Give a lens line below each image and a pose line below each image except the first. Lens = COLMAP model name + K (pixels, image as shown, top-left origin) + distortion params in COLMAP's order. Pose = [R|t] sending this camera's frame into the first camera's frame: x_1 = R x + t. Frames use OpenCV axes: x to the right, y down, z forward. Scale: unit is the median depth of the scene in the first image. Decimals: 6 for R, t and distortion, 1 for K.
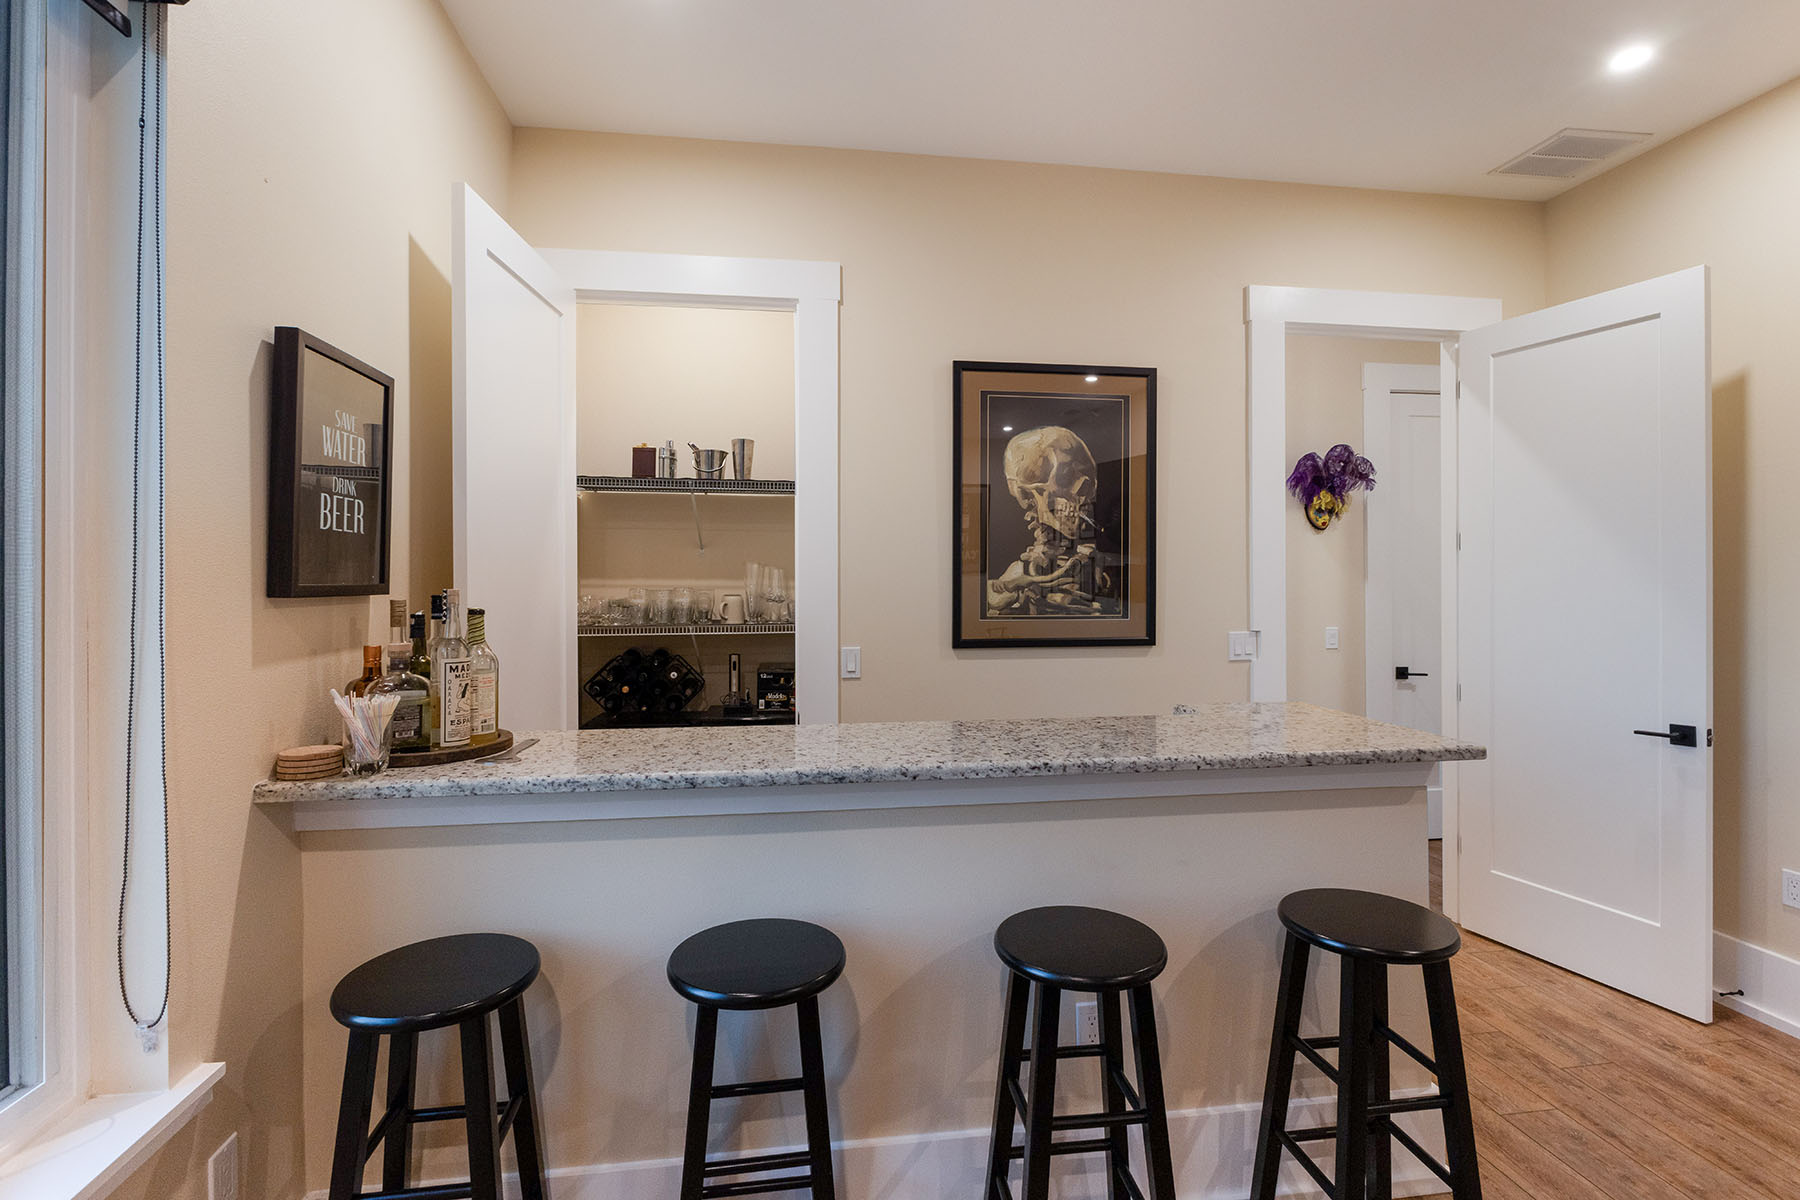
lens RADIAL K [[840.0, 0, 897.7], [0, 840.0, 590.1], [0, 0, 1]] dist [-0.007900, 0.001332]
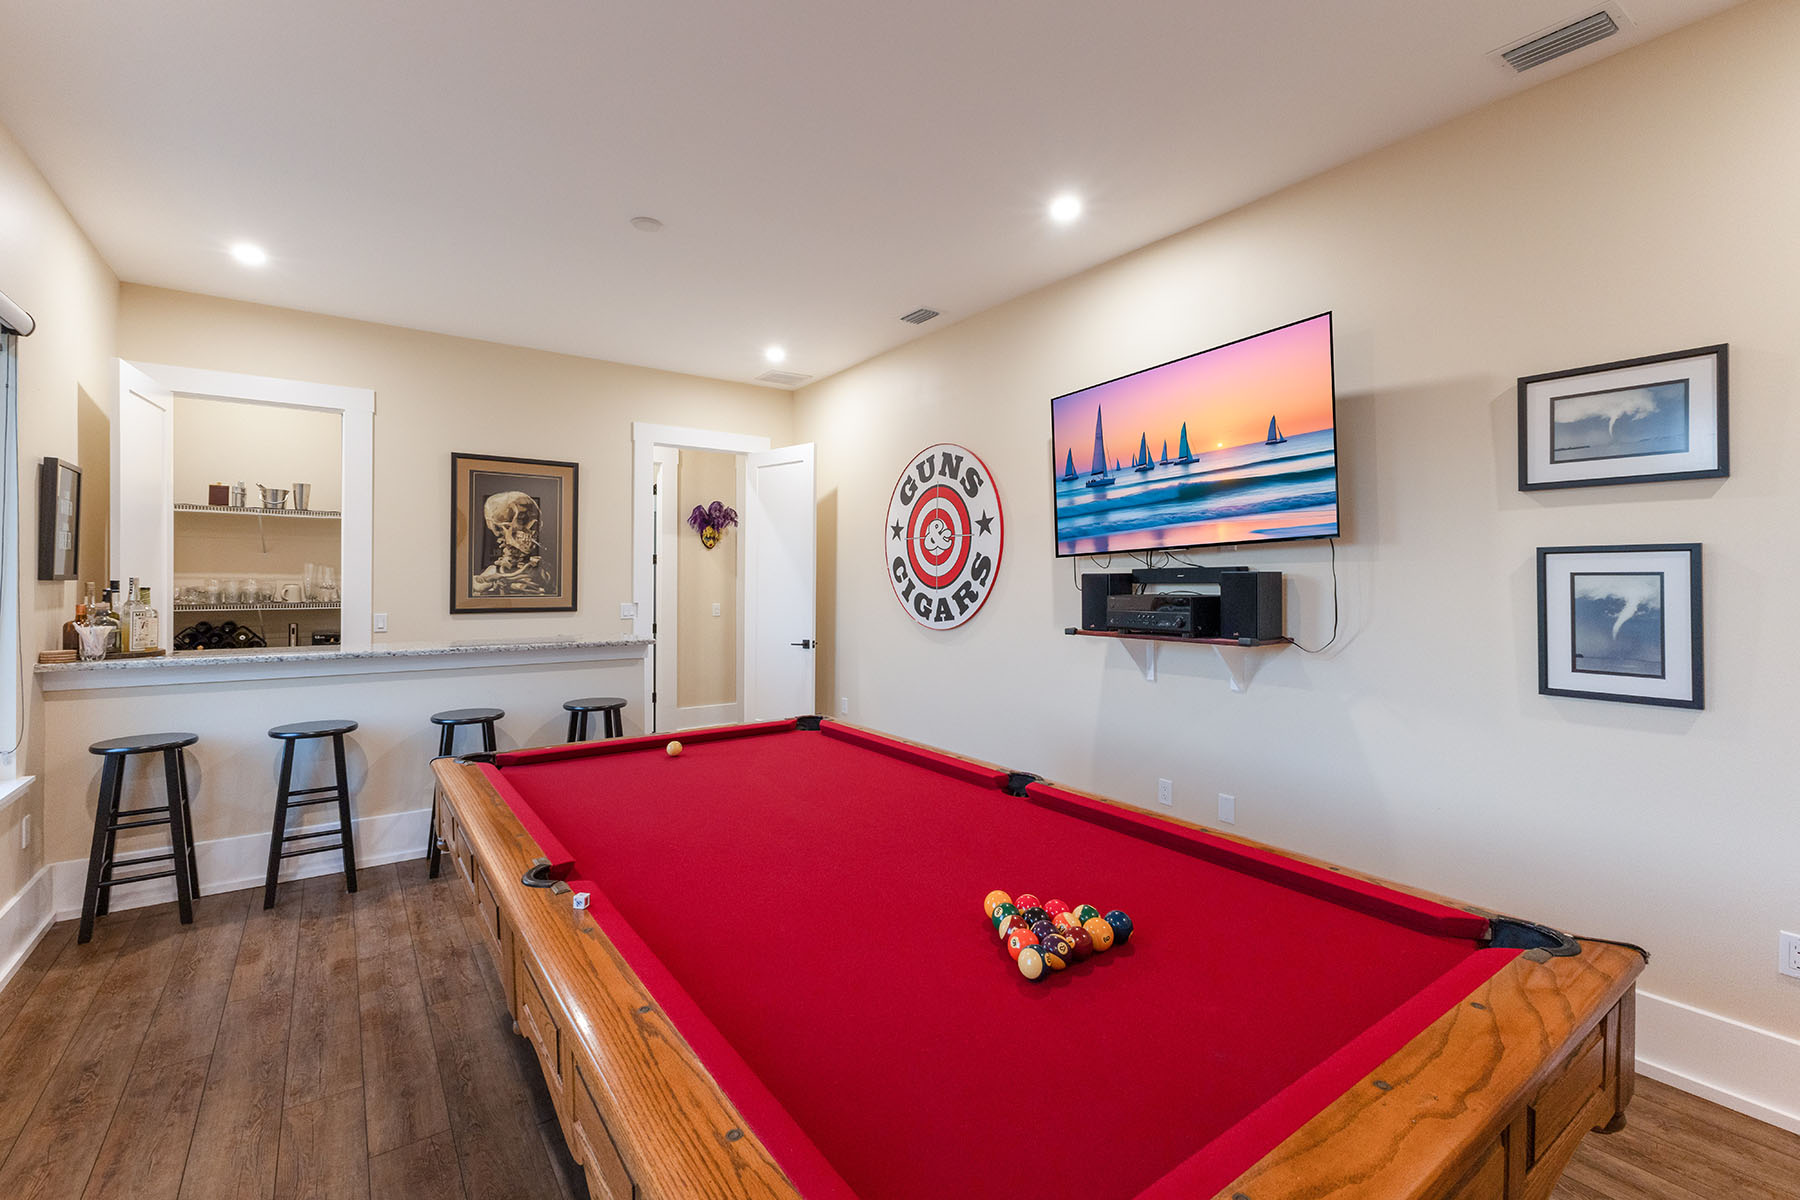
lens RADIAL K [[797.0, 0, 912.2], [0, 797.0, 577.7], [0, 0, 1]] dist [0.007253, -0.000177]
pose [[0.885529, 0.005624, 0.464550, 0.143581], [0.000100, 0.999924, -0.012296, 0.013545], [-0.464584, 0.010935, 0.885462, -0.930465]]
